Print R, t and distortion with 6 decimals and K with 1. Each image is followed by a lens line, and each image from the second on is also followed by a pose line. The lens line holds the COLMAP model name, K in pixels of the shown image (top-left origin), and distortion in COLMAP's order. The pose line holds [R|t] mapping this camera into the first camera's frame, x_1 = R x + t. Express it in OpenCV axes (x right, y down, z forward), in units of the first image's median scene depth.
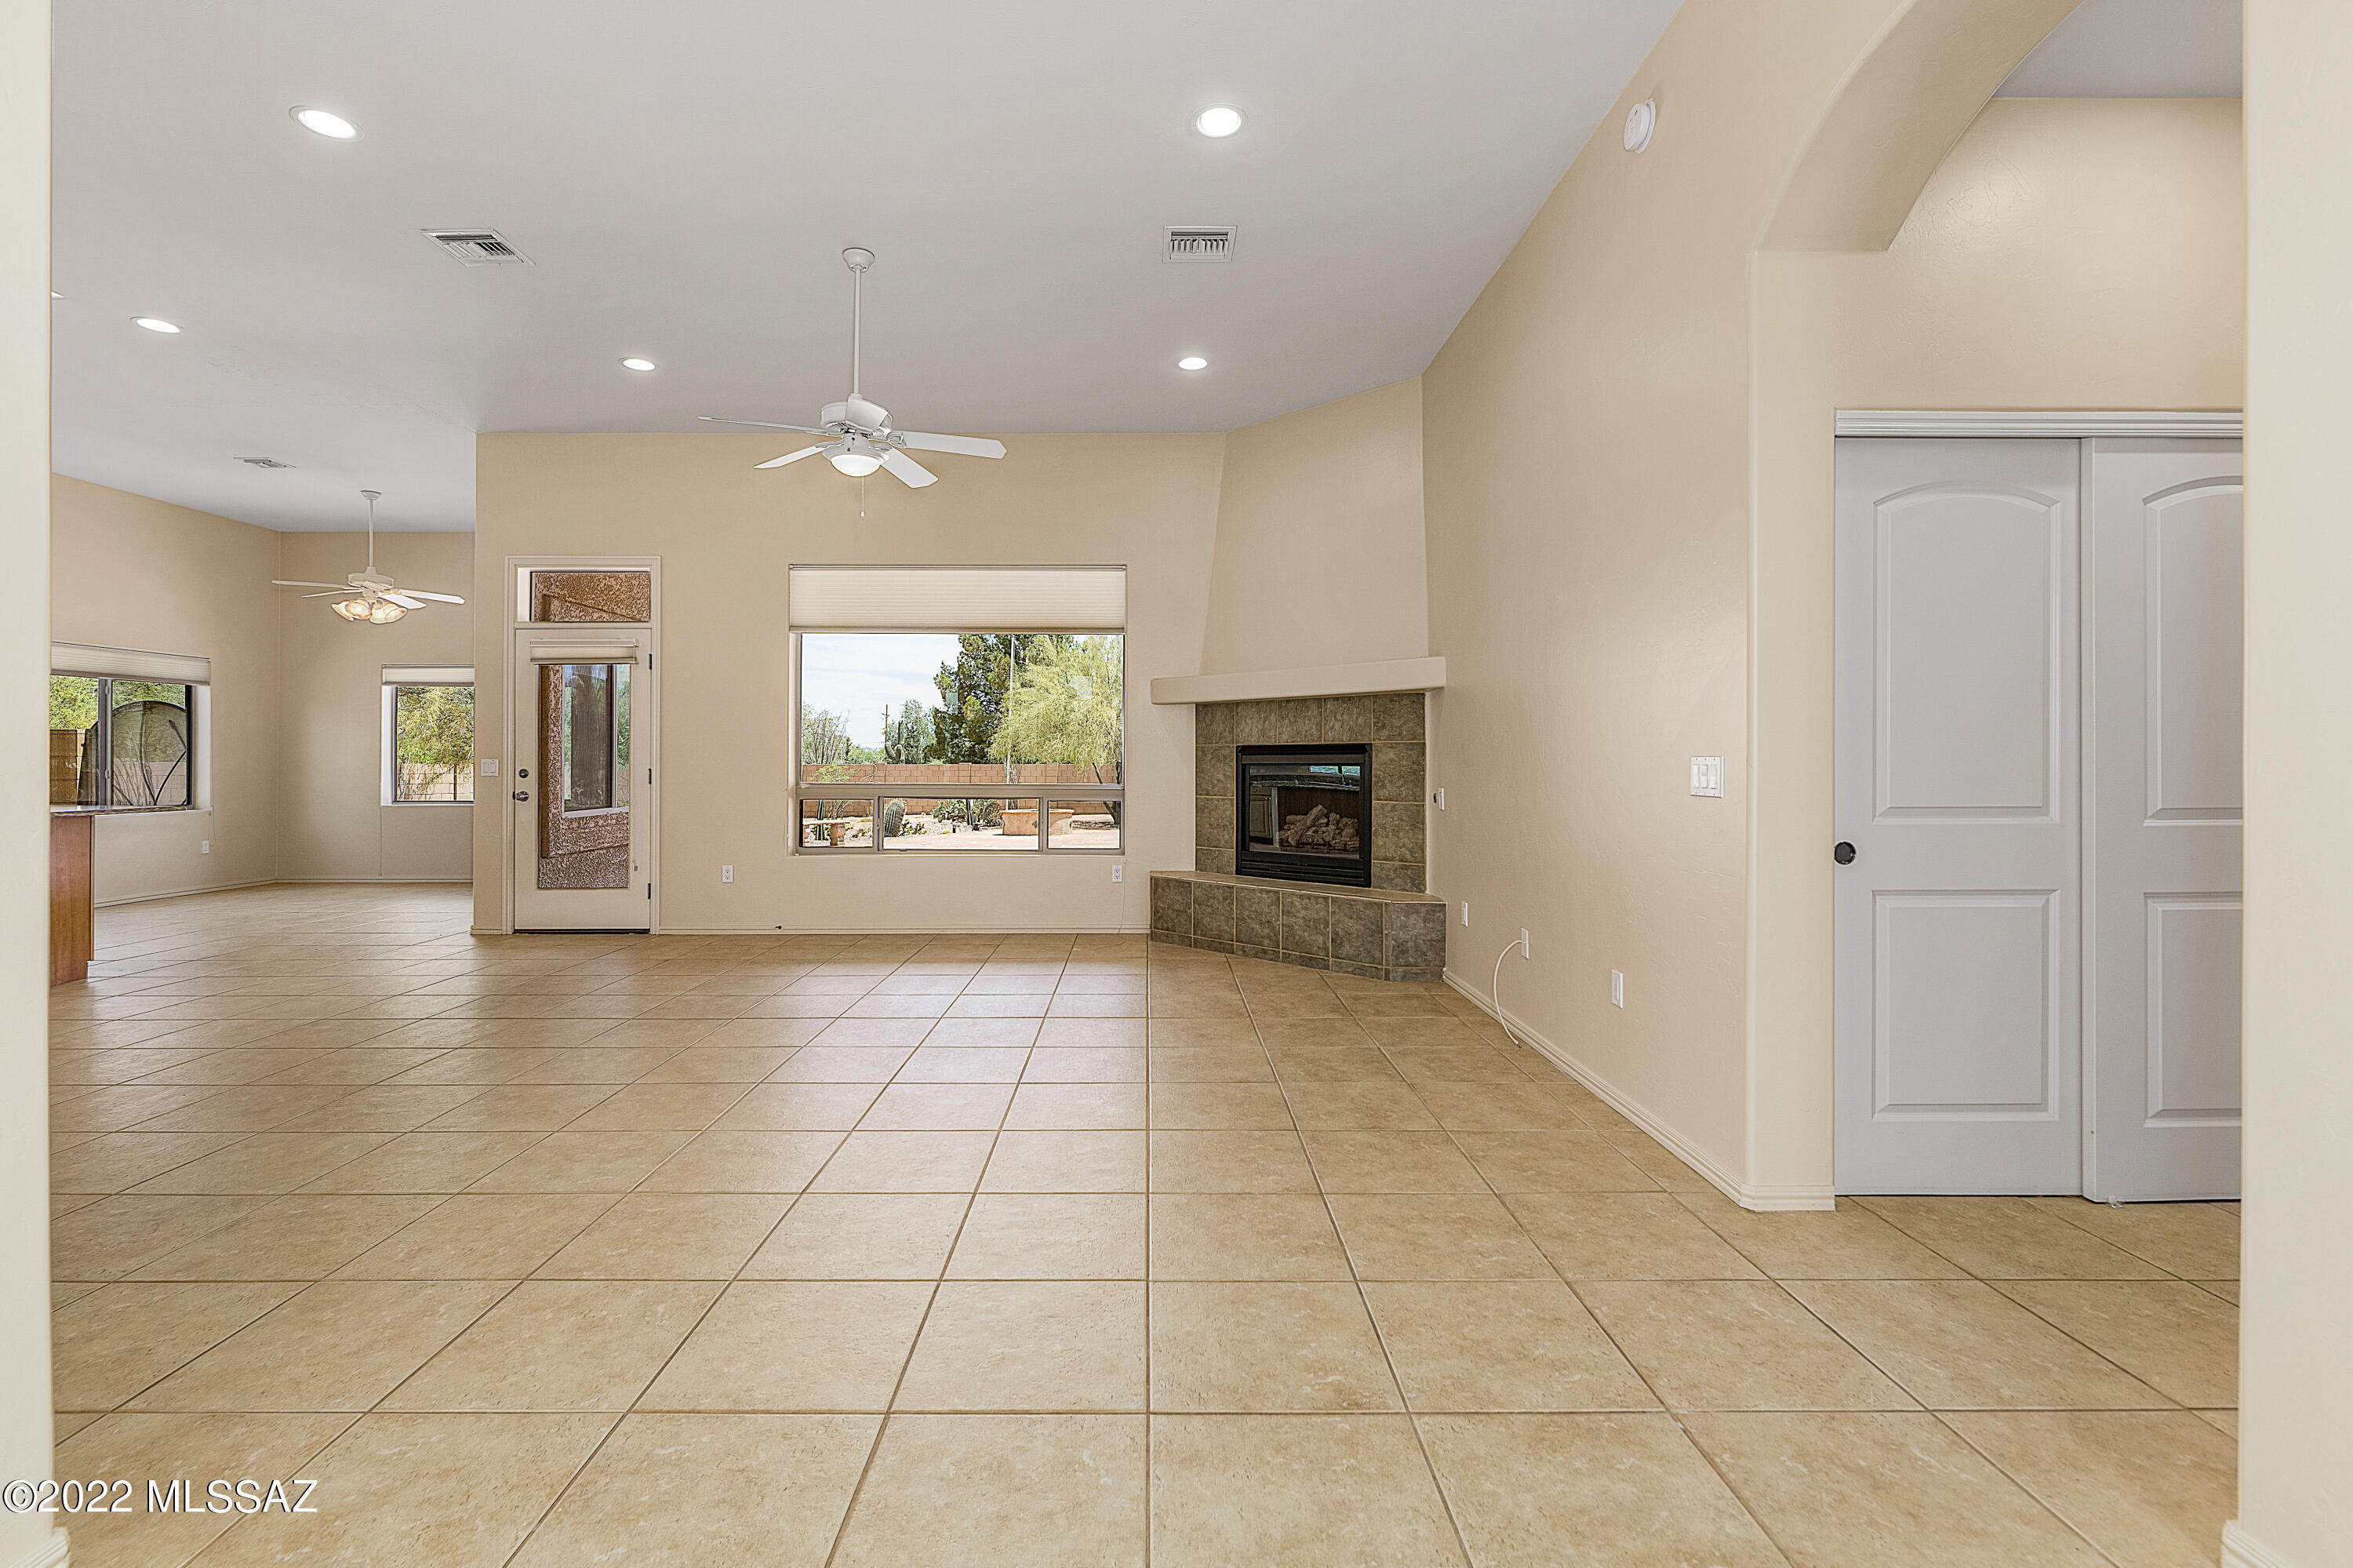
lens RADIAL K [[1032.1, 0, 1153.3], [0, 1032.1, 764.0], [0, 0, 1]] dist [-0.000528, -0.000077]
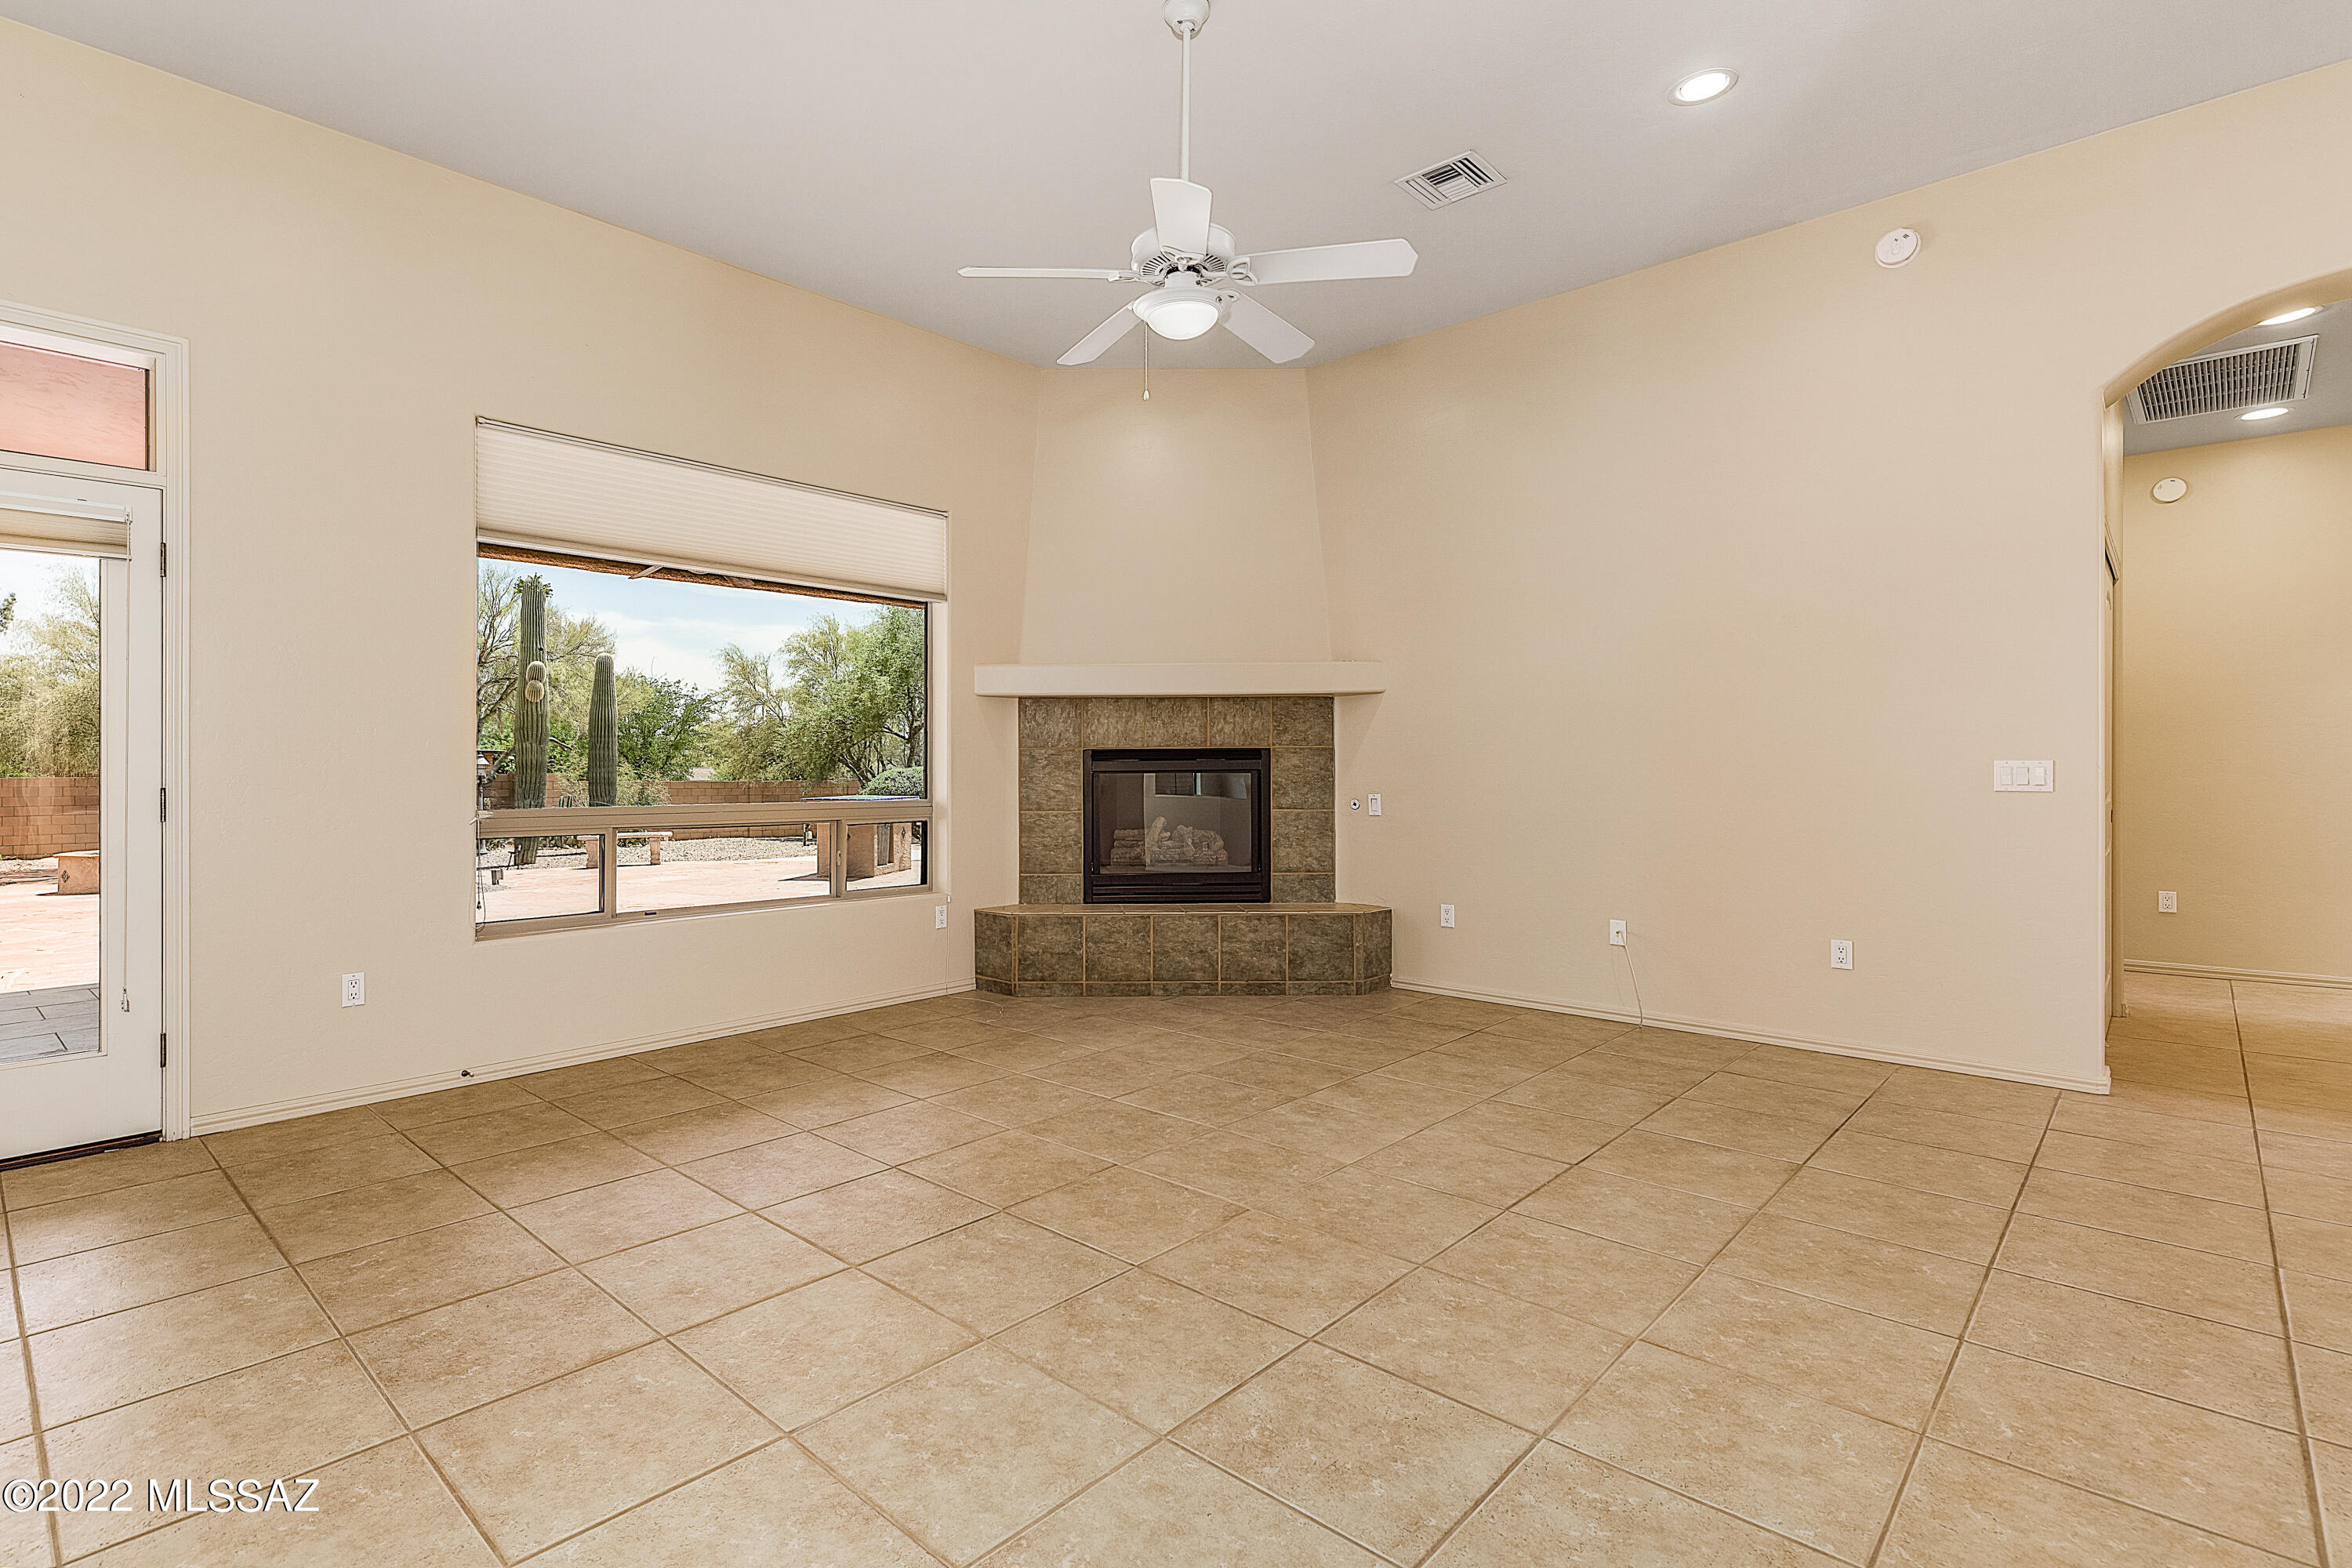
lens RADIAL K [[1124.4, 0, 1053.8], [0, 1124.4, 772.1], [0, 0, 1]] dist [-0.002304, 0.000319]
pose [[0.714341, -0.005256, 0.699778, -0.632200], [0.006193, 0.999980, 0.001188, -0.000791], [-0.699770, 0.003485, 0.714360, 0.401159]]
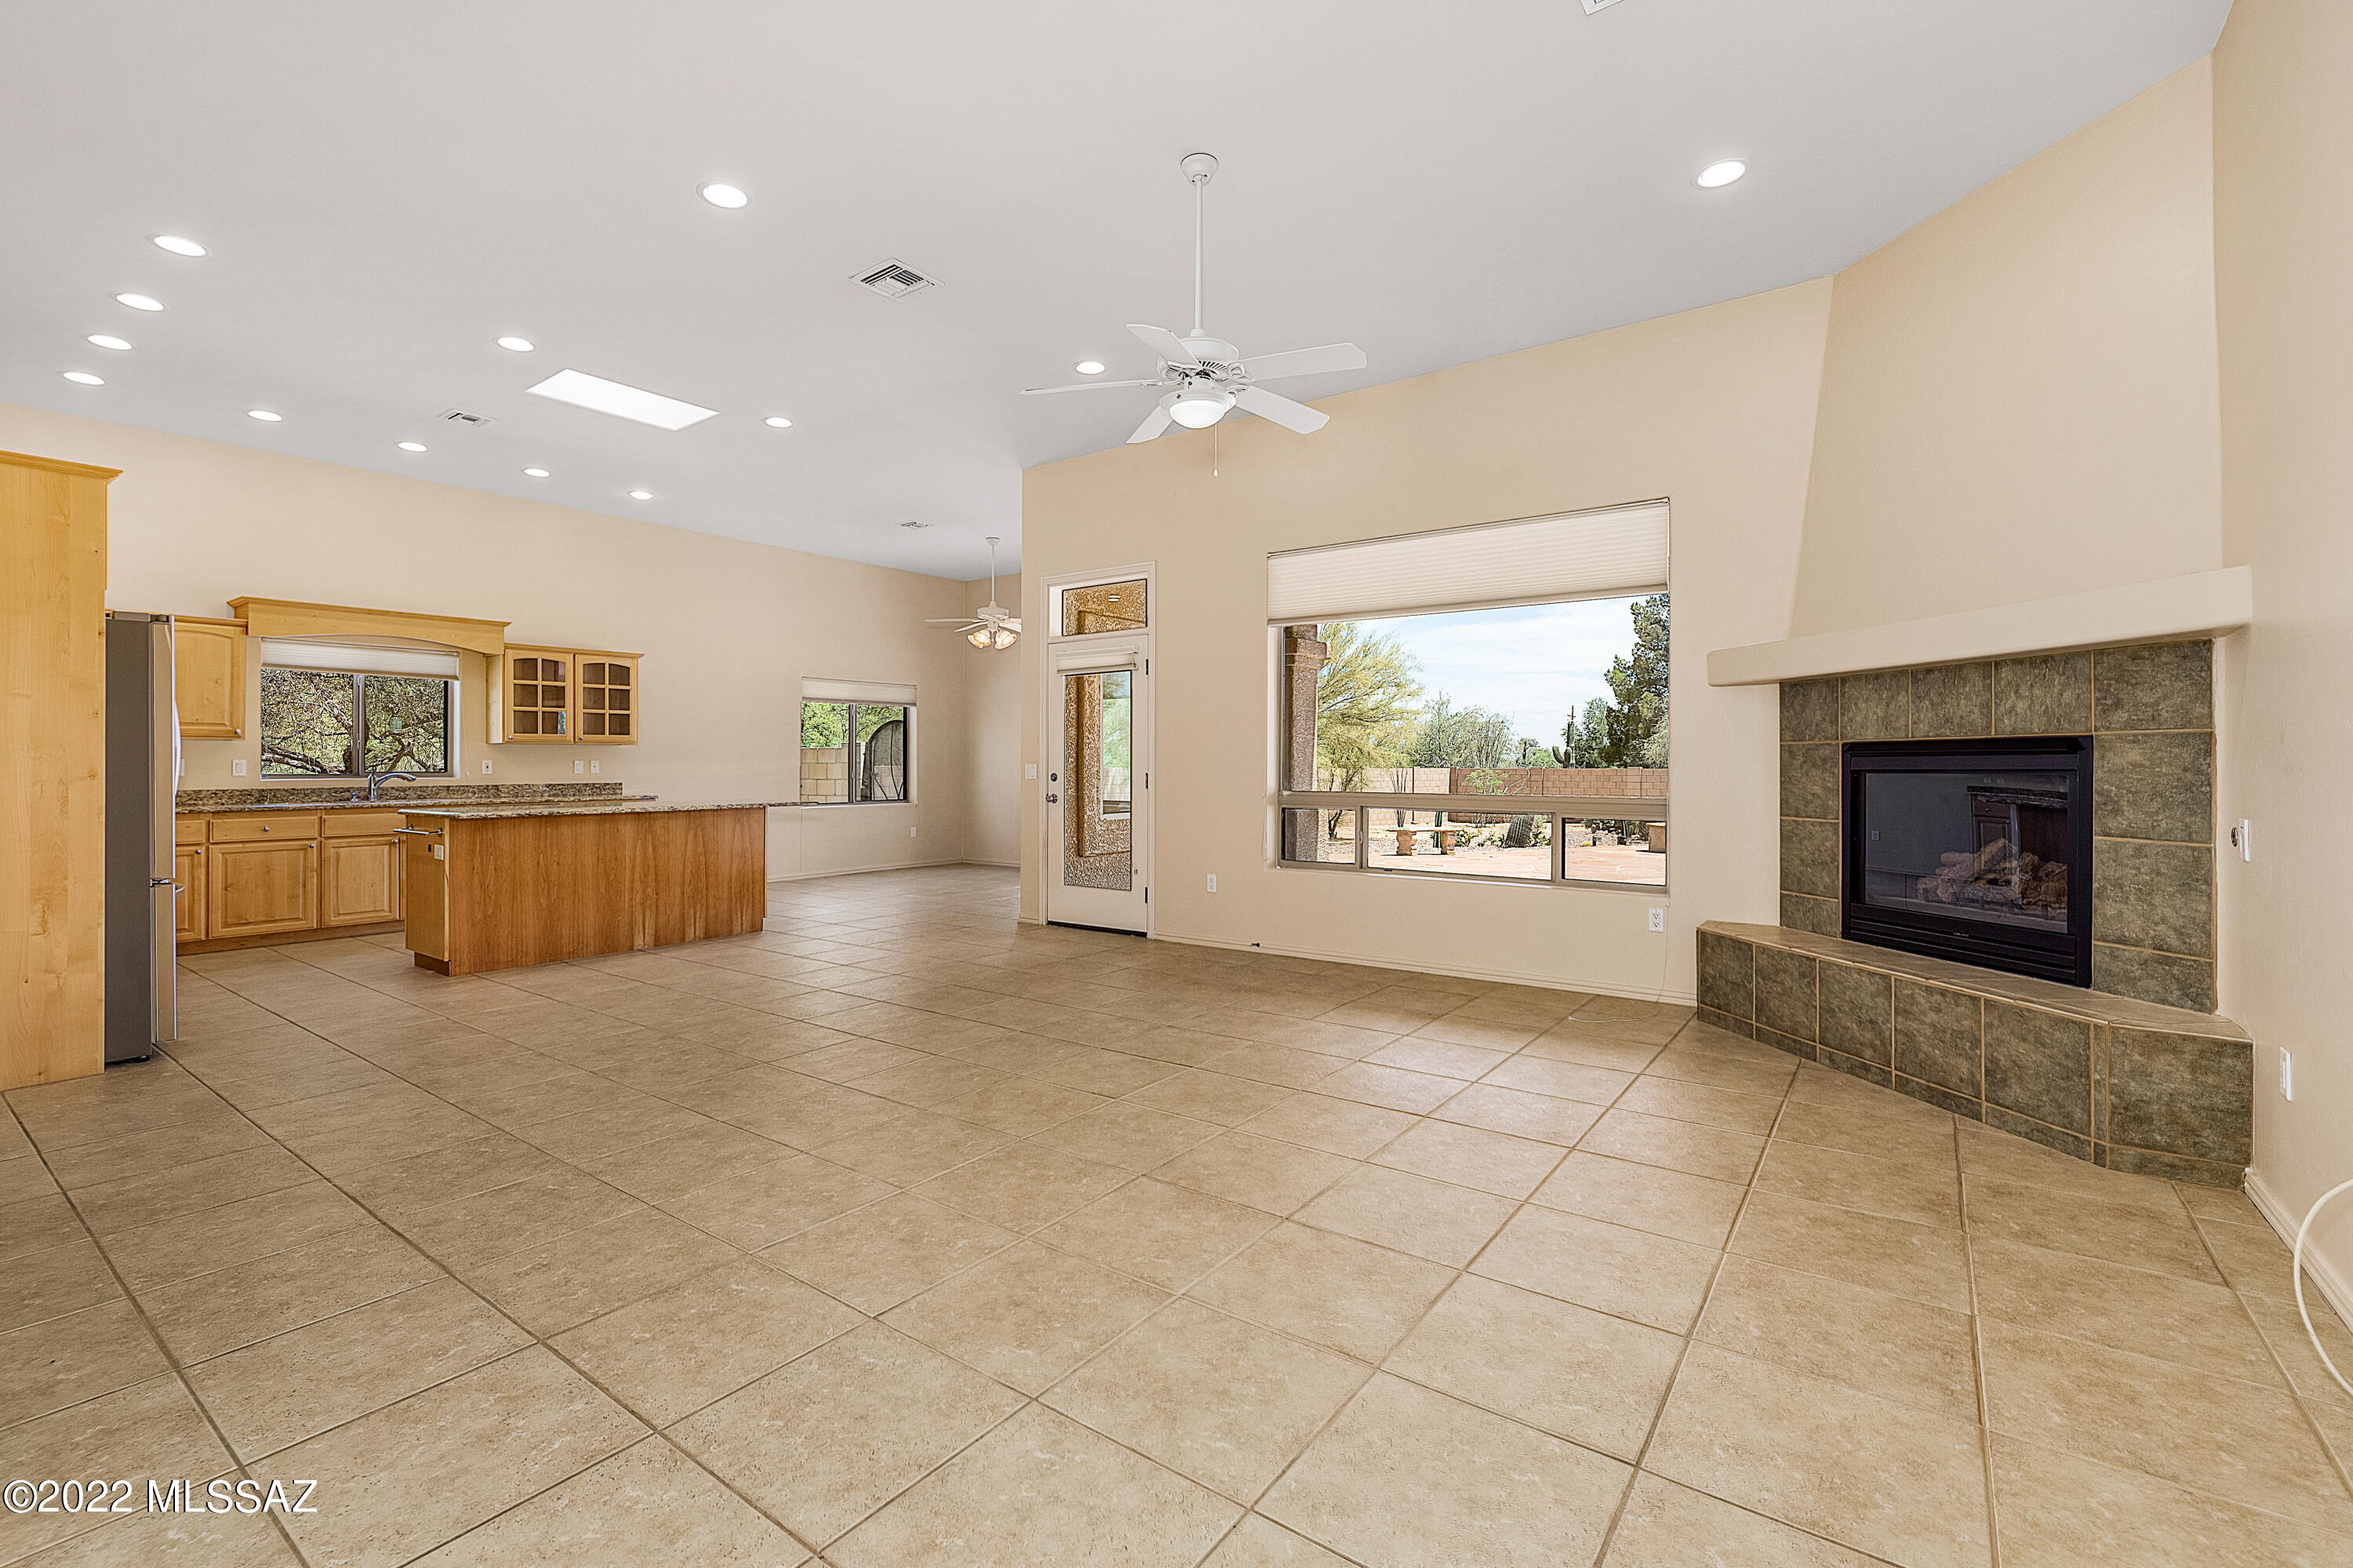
lens RADIAL K [[1032.1, 0, 1153.3], [0, 1032.1, 764.0], [0, 0, 1]] dist [-0.000528, -0.000077]
pose [[0.797421, -0.000784, -0.603423, 0.139471], [-0.001403, 0.999994, -0.003153, -0.001694], [0.603422, 0.003360, 0.797415, 0.228768]]
